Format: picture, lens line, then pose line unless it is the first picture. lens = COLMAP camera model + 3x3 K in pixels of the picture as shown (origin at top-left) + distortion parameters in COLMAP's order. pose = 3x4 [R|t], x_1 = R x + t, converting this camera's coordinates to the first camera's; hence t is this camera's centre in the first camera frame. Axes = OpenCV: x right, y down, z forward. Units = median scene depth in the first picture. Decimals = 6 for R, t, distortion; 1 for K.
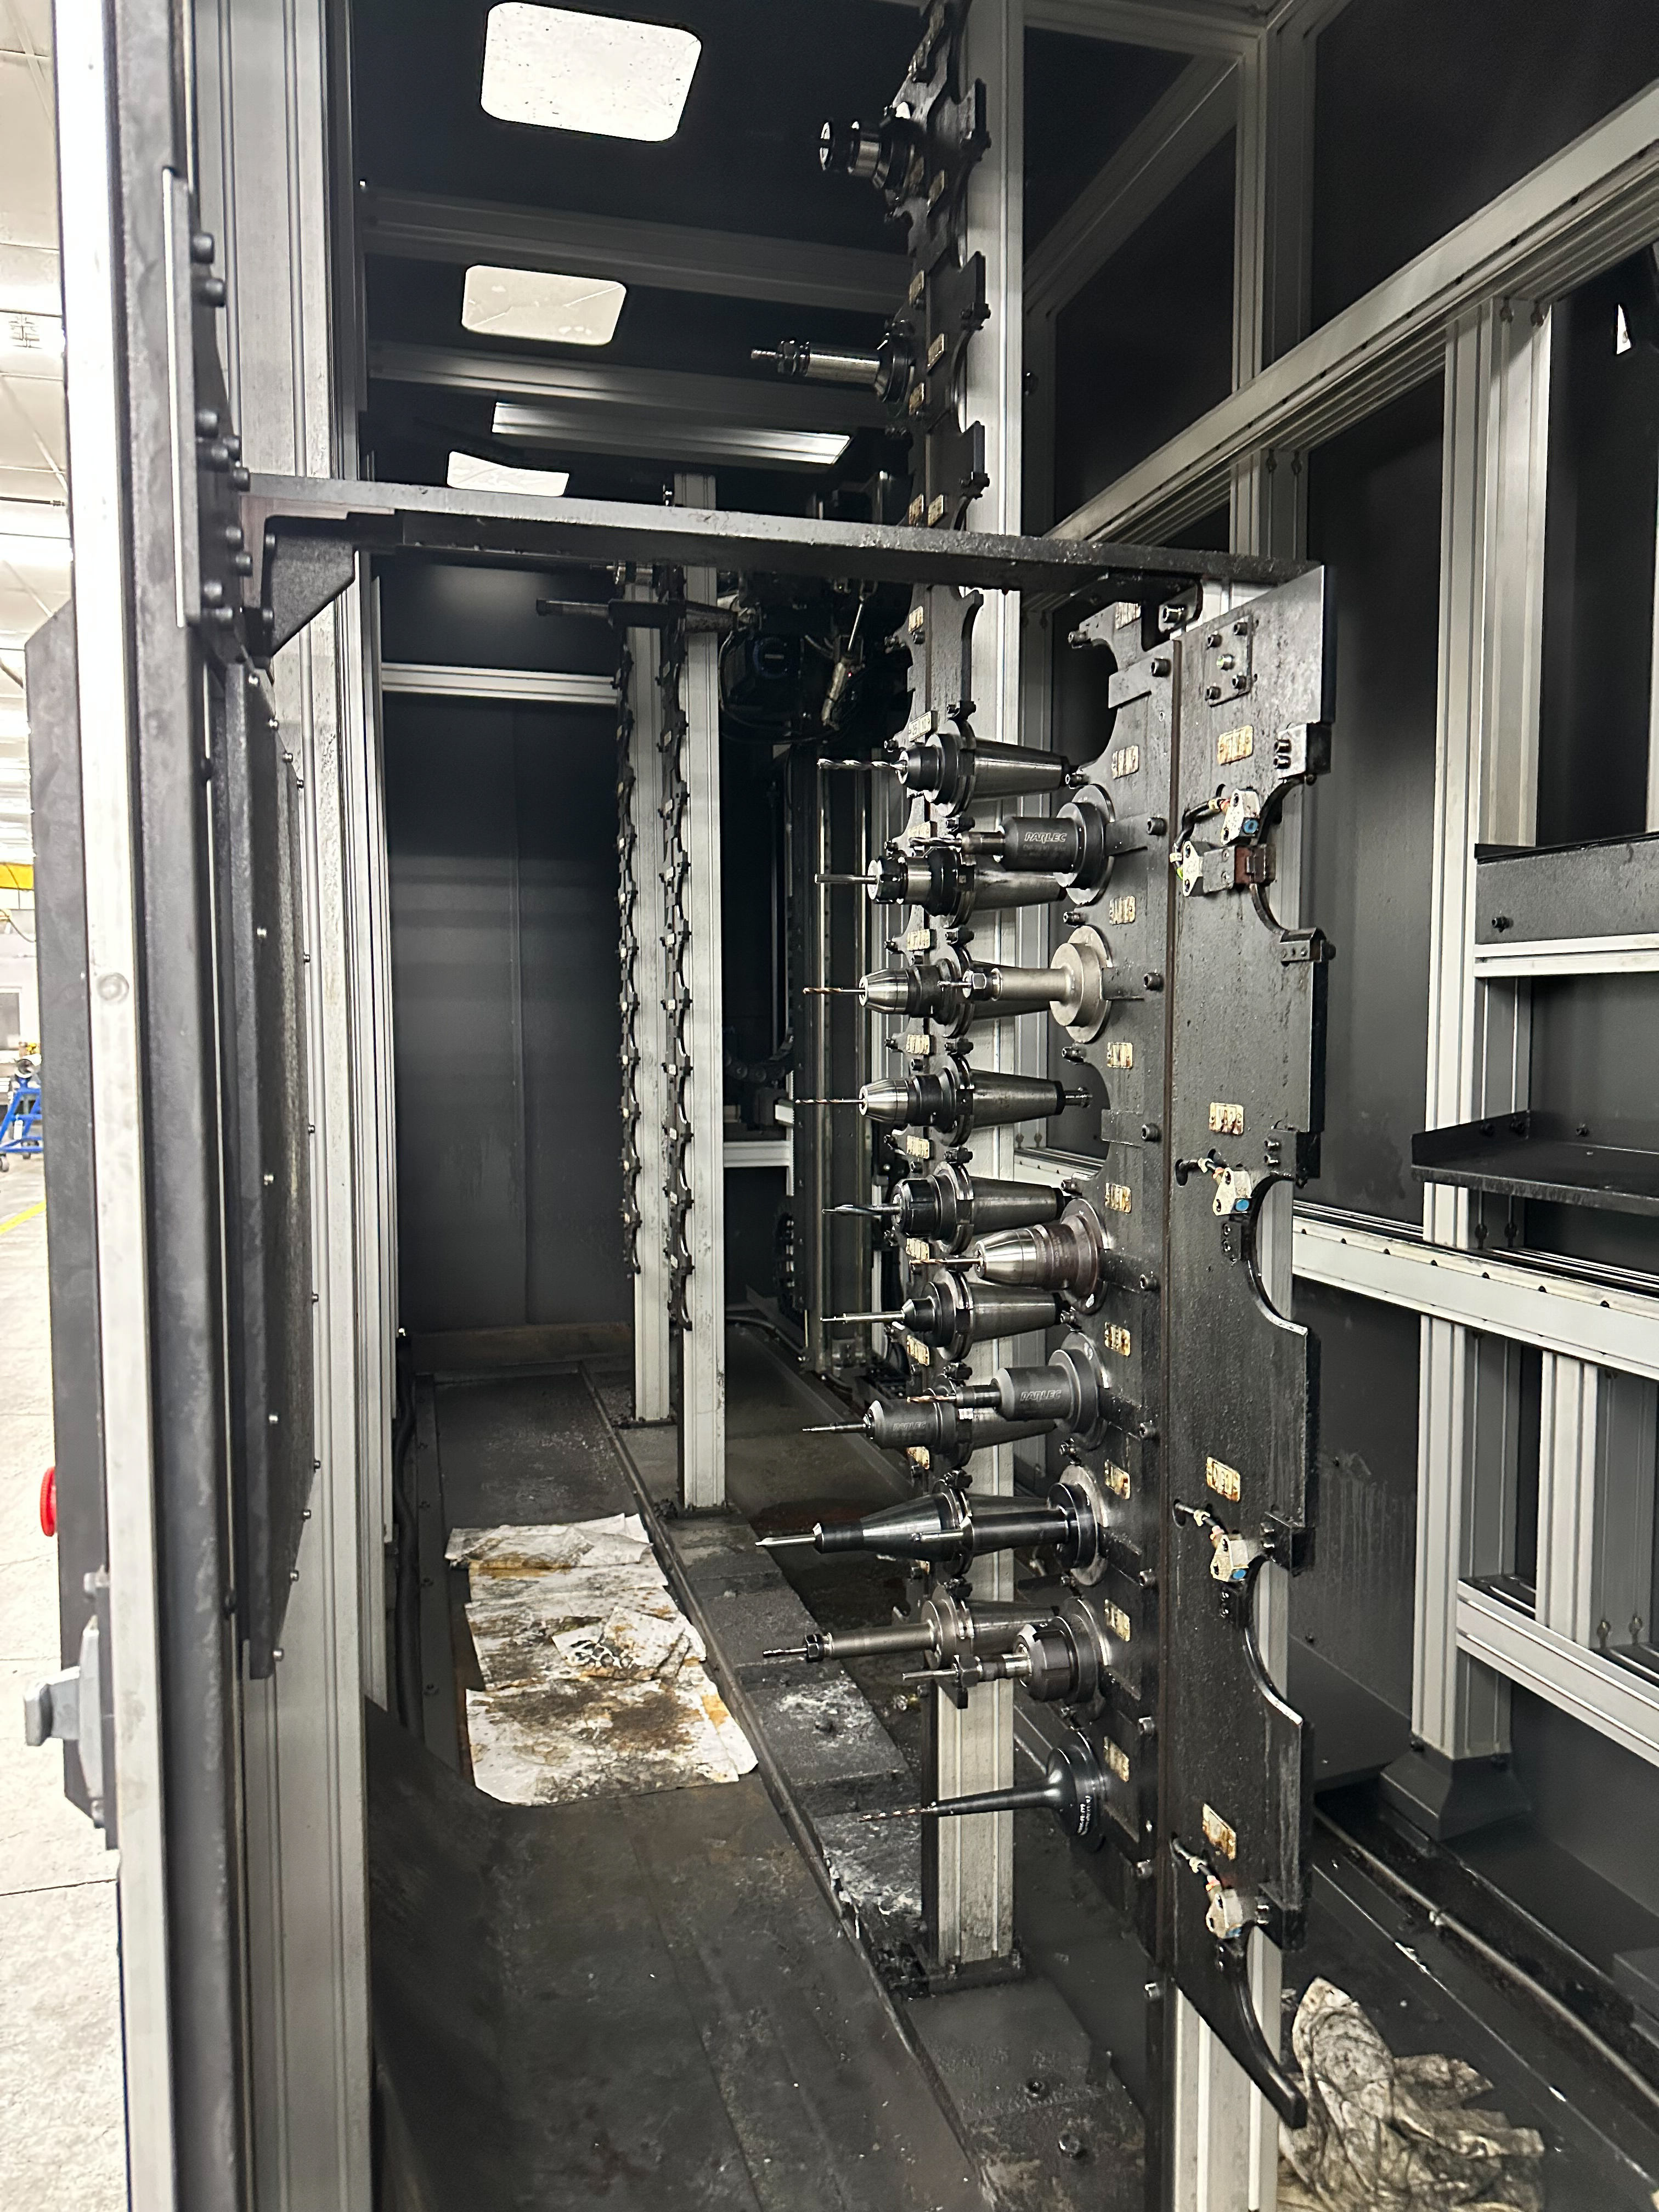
lens RADIAL K [[1547.4, 0, 825.1], [0, 1547.4, 1127.5], [0, 0, 1]] dist [0.124139, -0.192864]
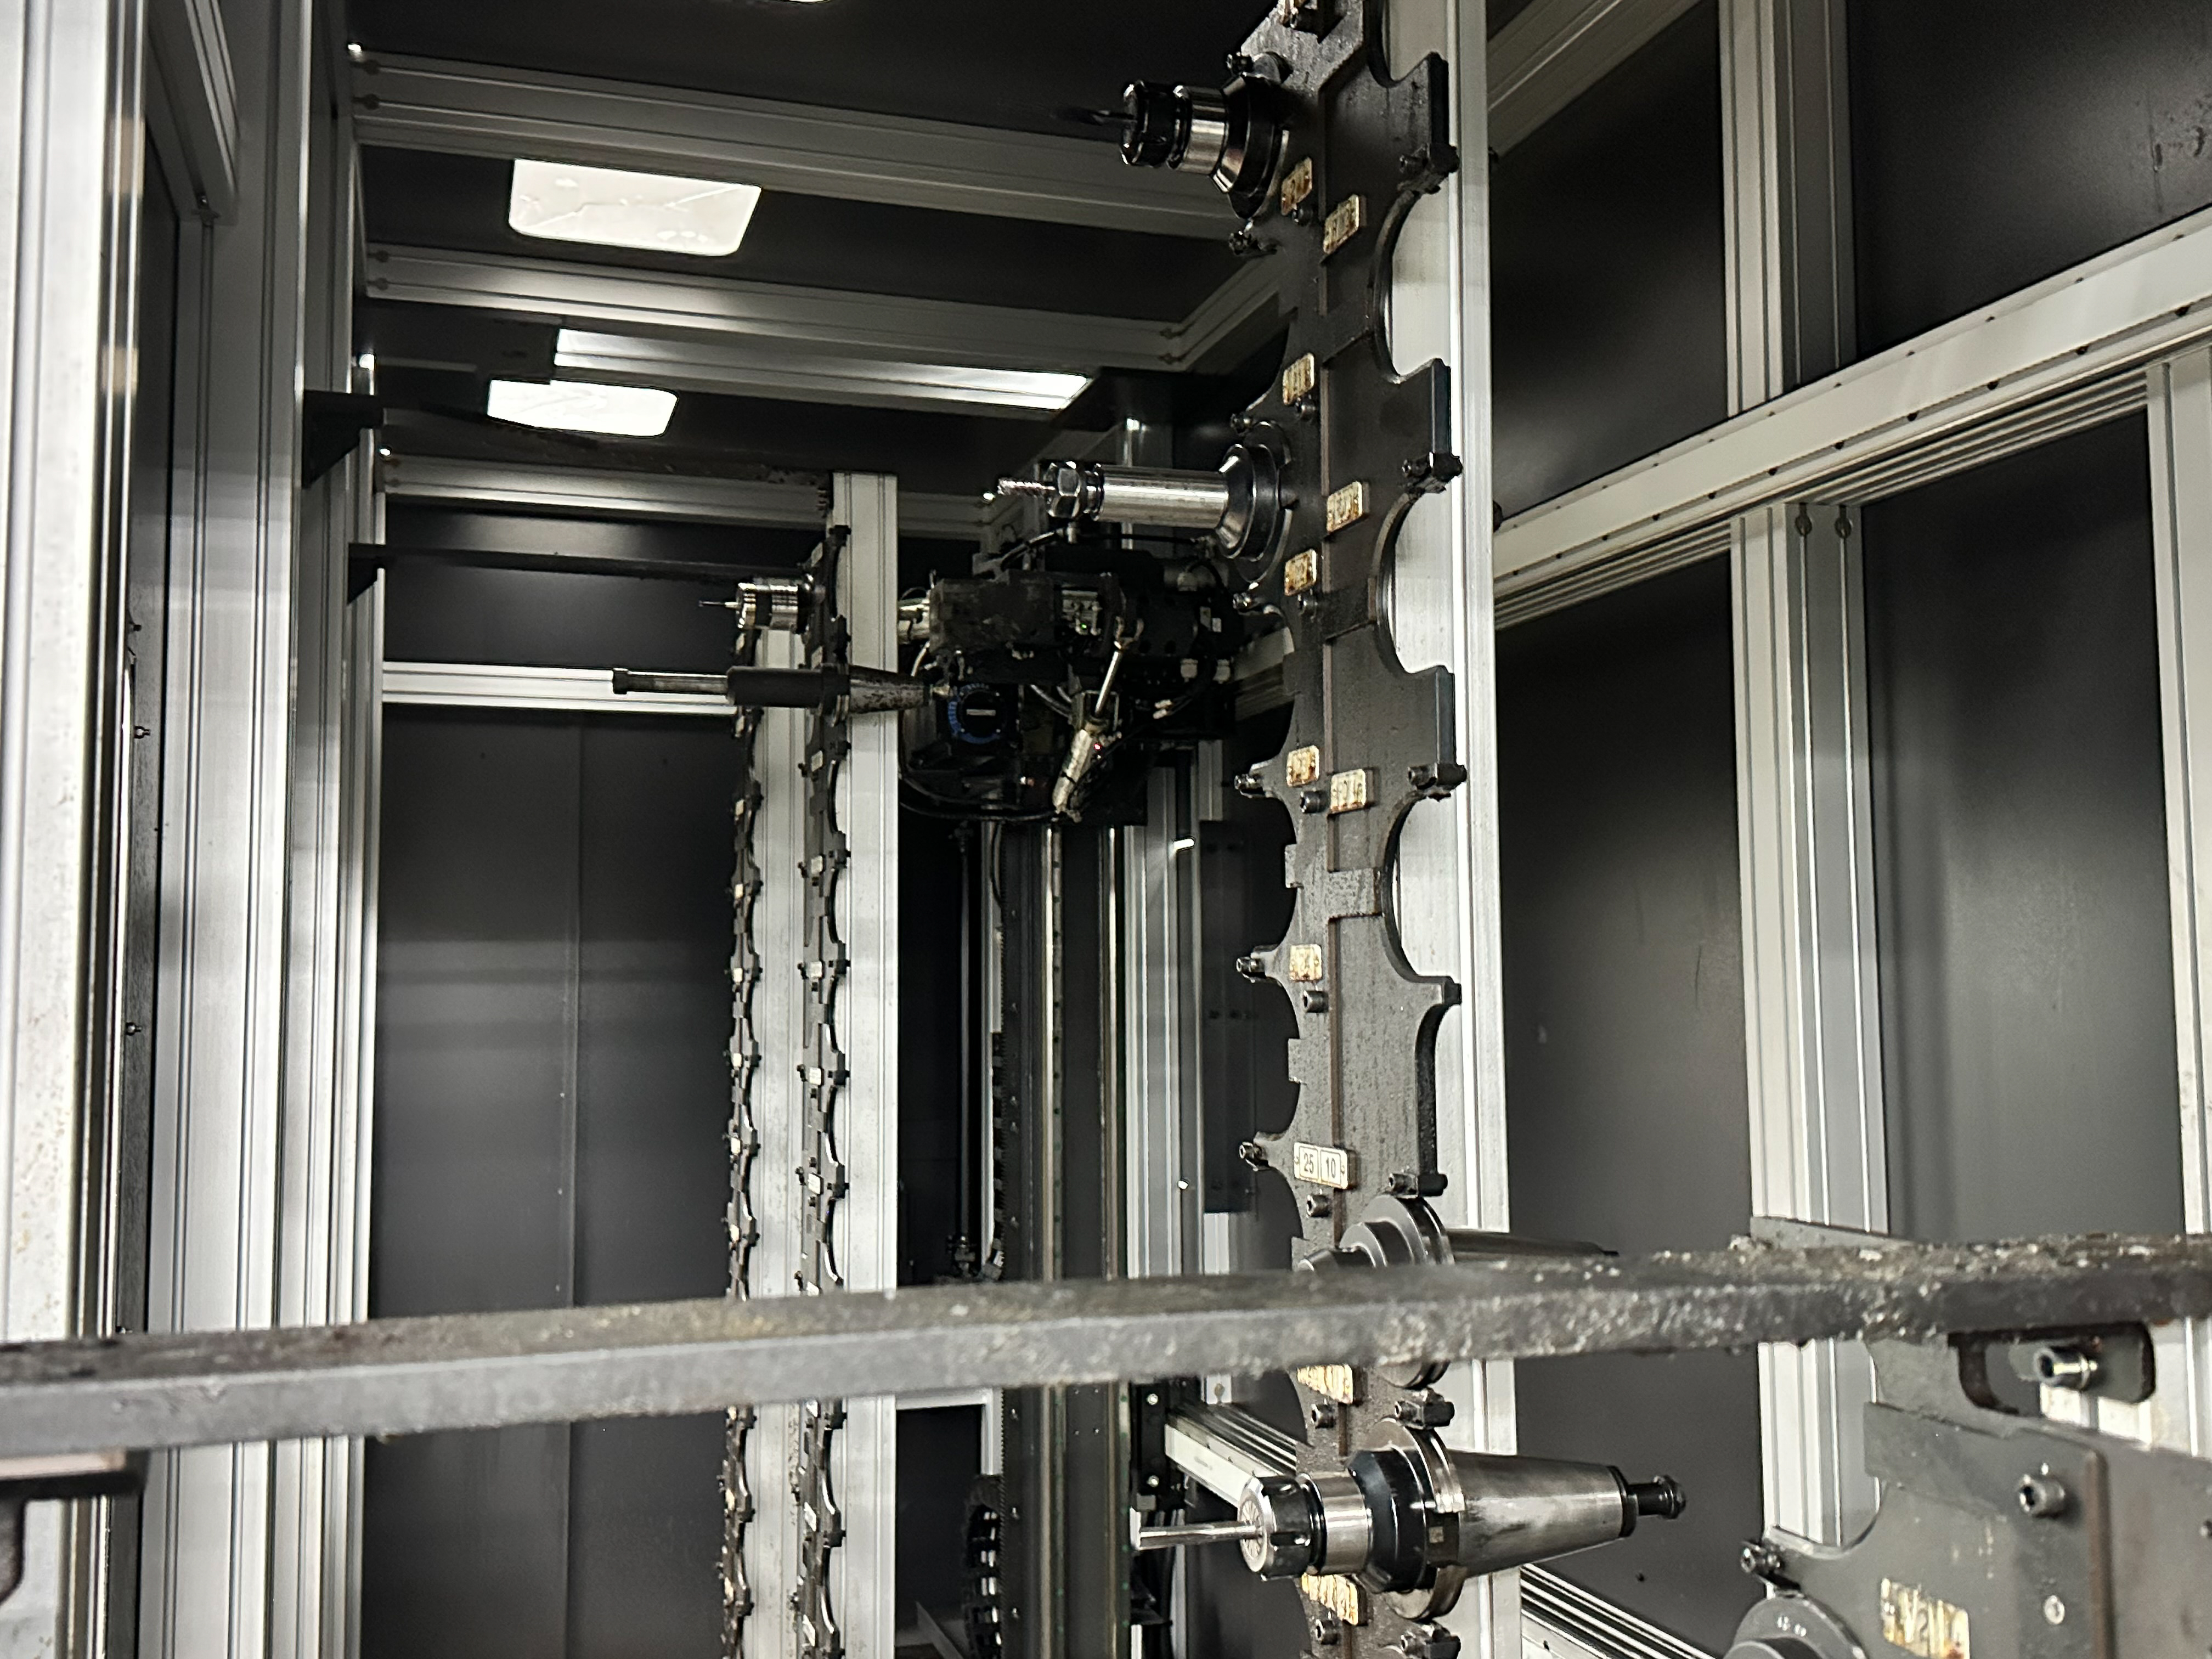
lens RADIAL K [[2102.1, 0, 1098.2], [0, 2102.1, 834.0], [0, 0, 1]] dist [0.301395, -0.867408]
pose [[0.999192, -0.000943, 0.040181, -0.034658], [0.006938, 0.988764, -0.149324, -0.214763], [-0.039588, 0.149482, 0.987972, 0.235166]]
